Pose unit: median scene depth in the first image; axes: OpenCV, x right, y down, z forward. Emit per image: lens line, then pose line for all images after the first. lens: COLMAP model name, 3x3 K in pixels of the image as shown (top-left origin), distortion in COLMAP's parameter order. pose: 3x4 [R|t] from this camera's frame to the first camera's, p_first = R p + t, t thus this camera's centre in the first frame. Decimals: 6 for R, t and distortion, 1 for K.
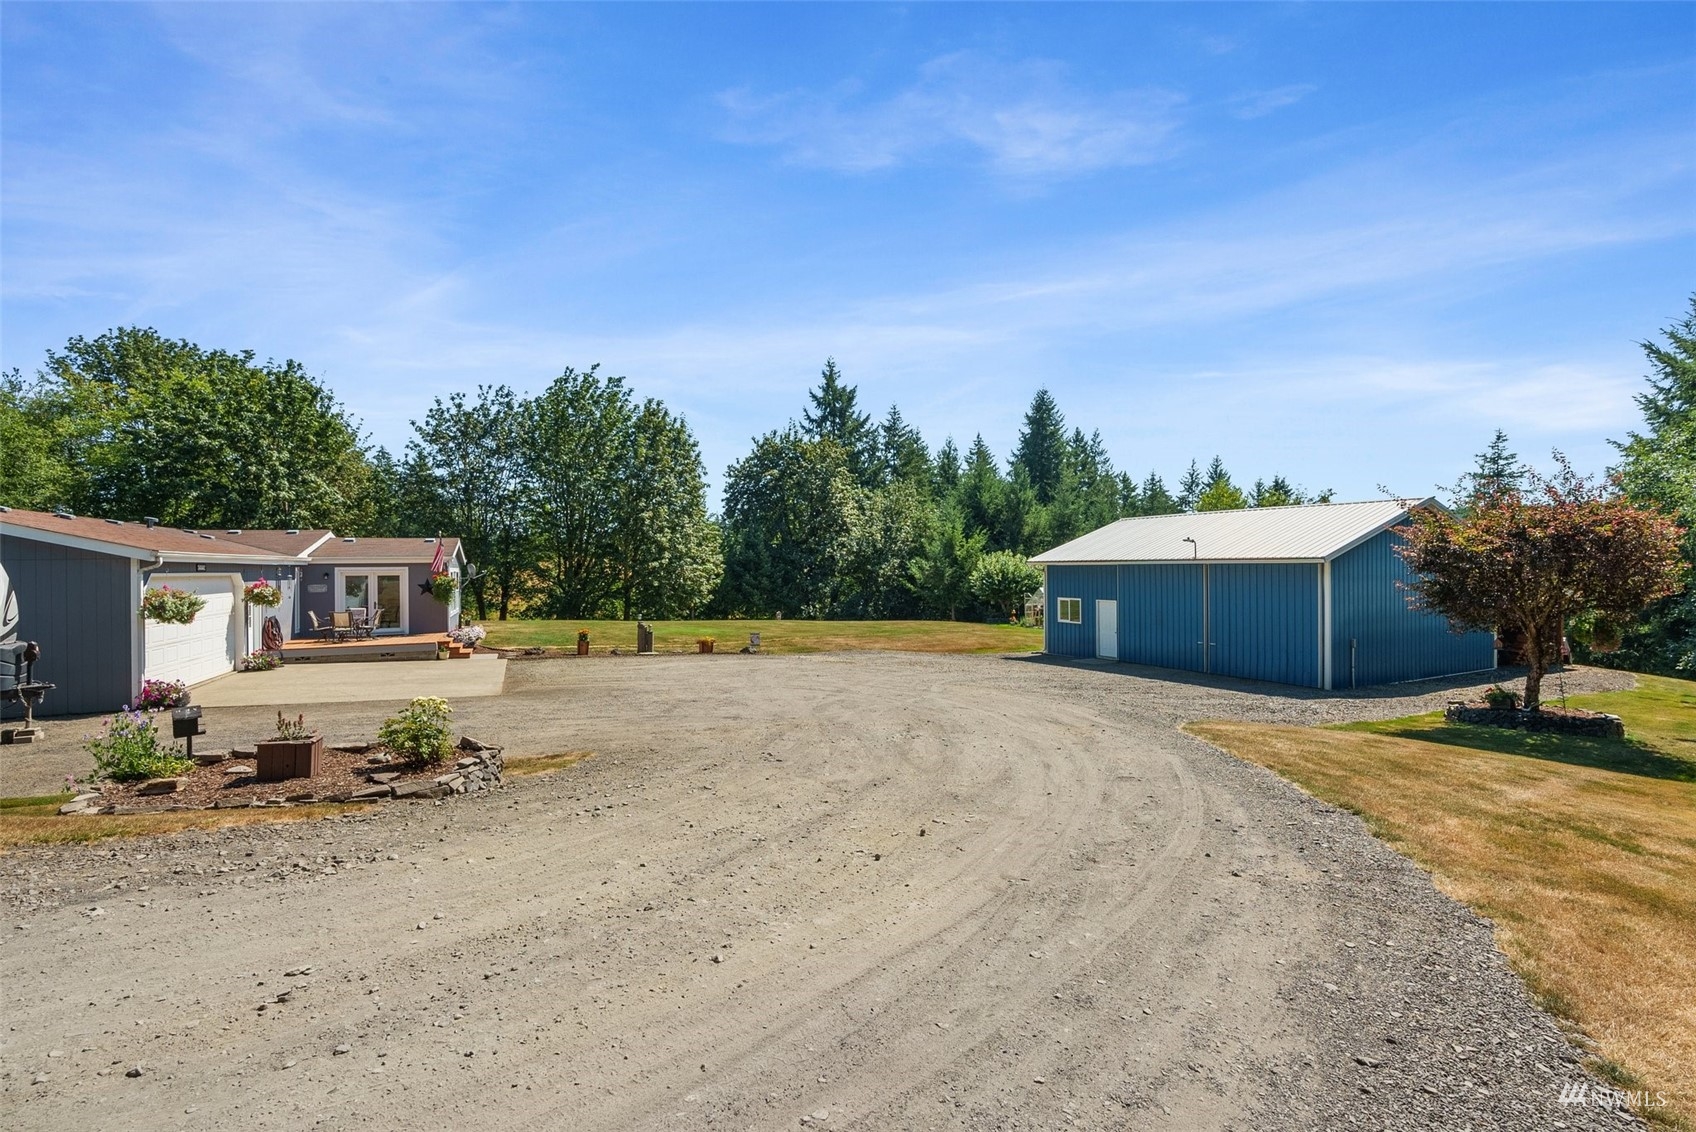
lens RADIAL K [[769.6, 0, 848.0], [0, 769.6, 566.0], [0, 0, 1]] dist [0.003082, 0.000042]
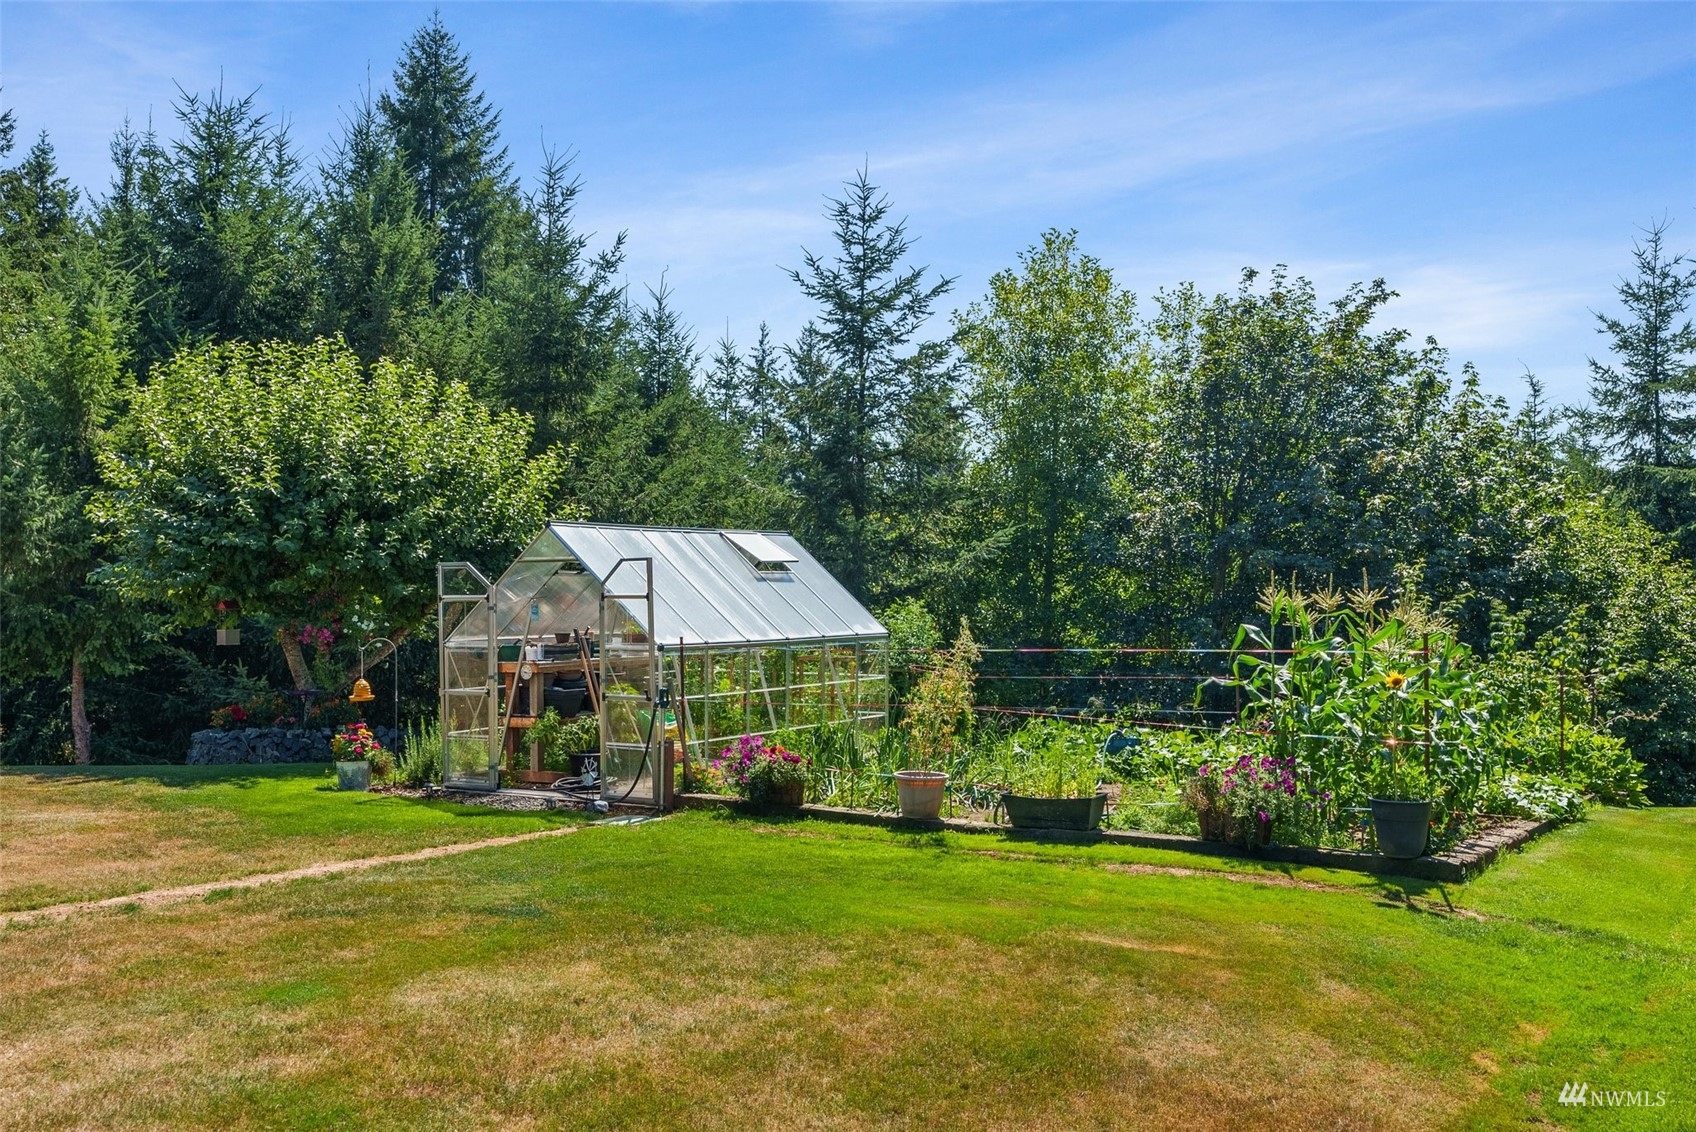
lens RADIAL K [[1568.8, 0, 848.0], [0, 1568.8, 566.0], [0, 0, 1]] dist [0.017743, -0.005801]
pose [[0.864615, 0.012908, 0.502269, 0.095789], [-0.007223, 0.999886, -0.013263, 0.025758], [-0.502383, 0.007840, 0.864610, 0.460574]]
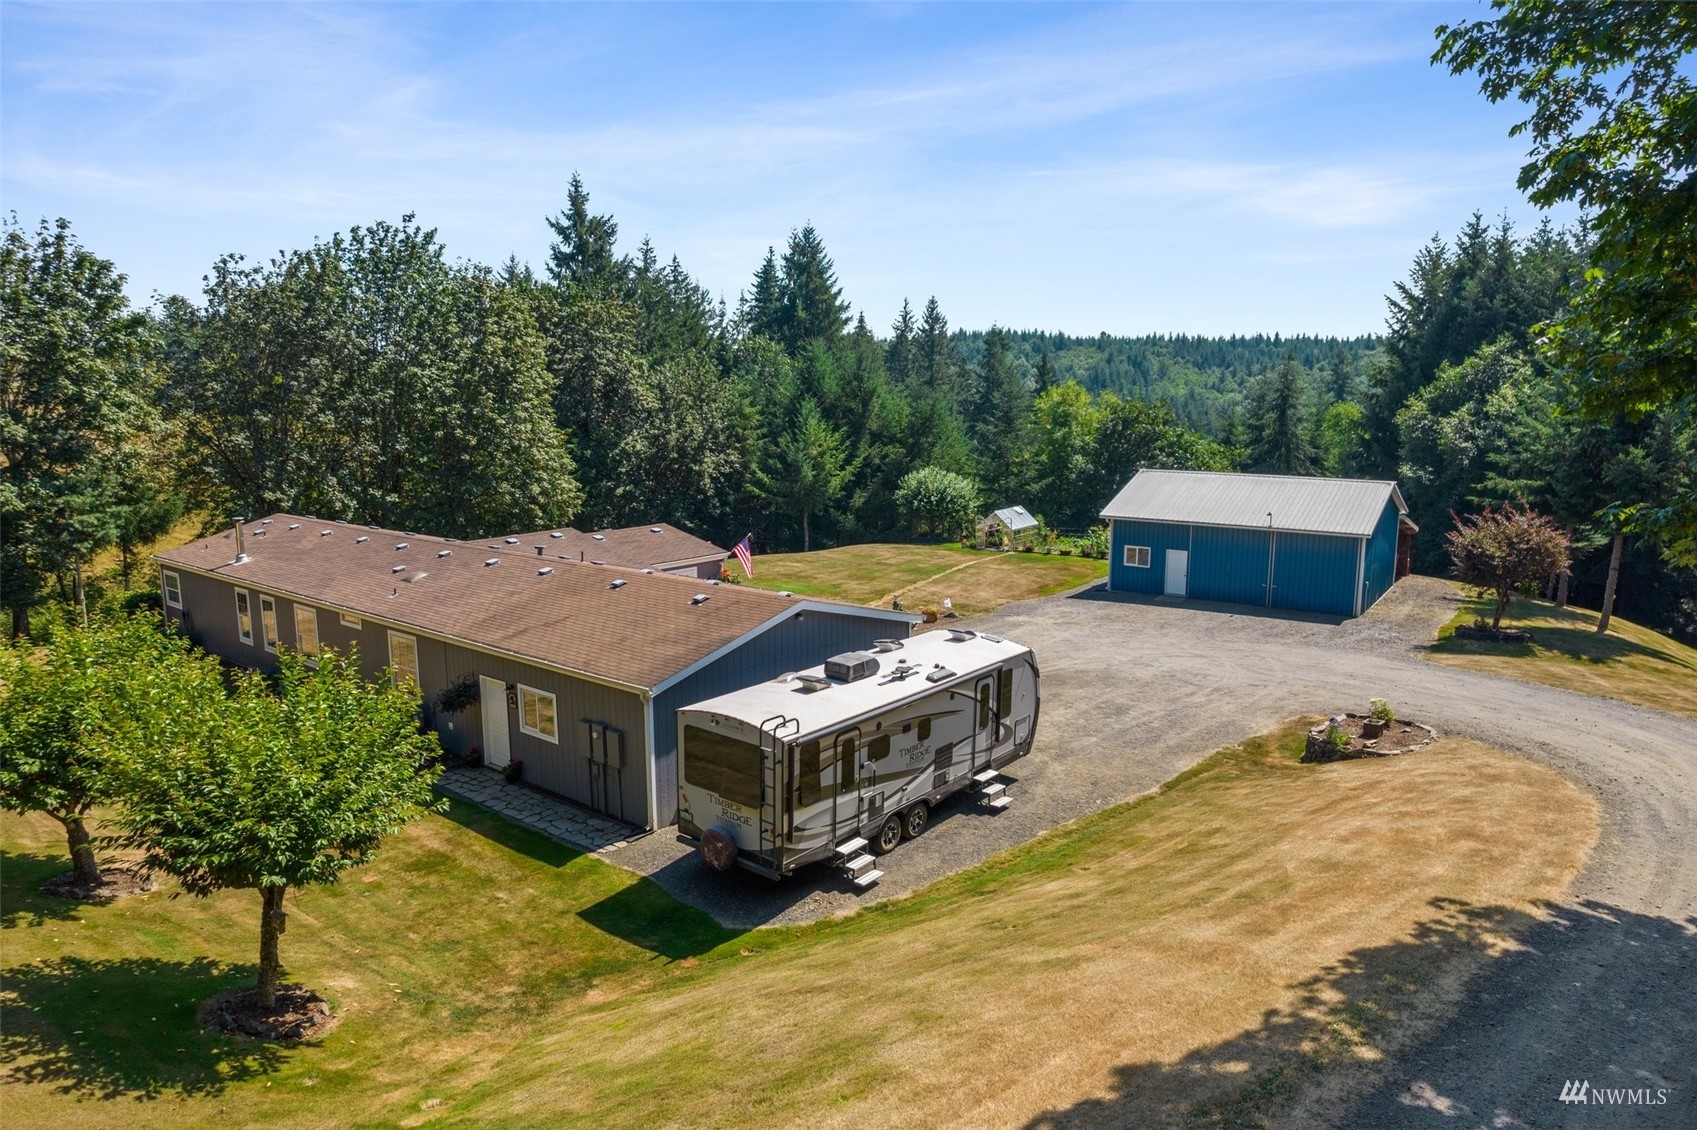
lens RADIAL K [[1076.6, 0, 848.5], [0, 1076.6, 565.0], [0, 0, 1]] dist [-0.068417, 0.001897]
pose [[0.891195, -0.061400, 0.449445, -0.370679], [-0.011098, 0.987549, 0.156918, -0.079624], [-0.453484, -0.144833, 0.879418, -0.119647]]
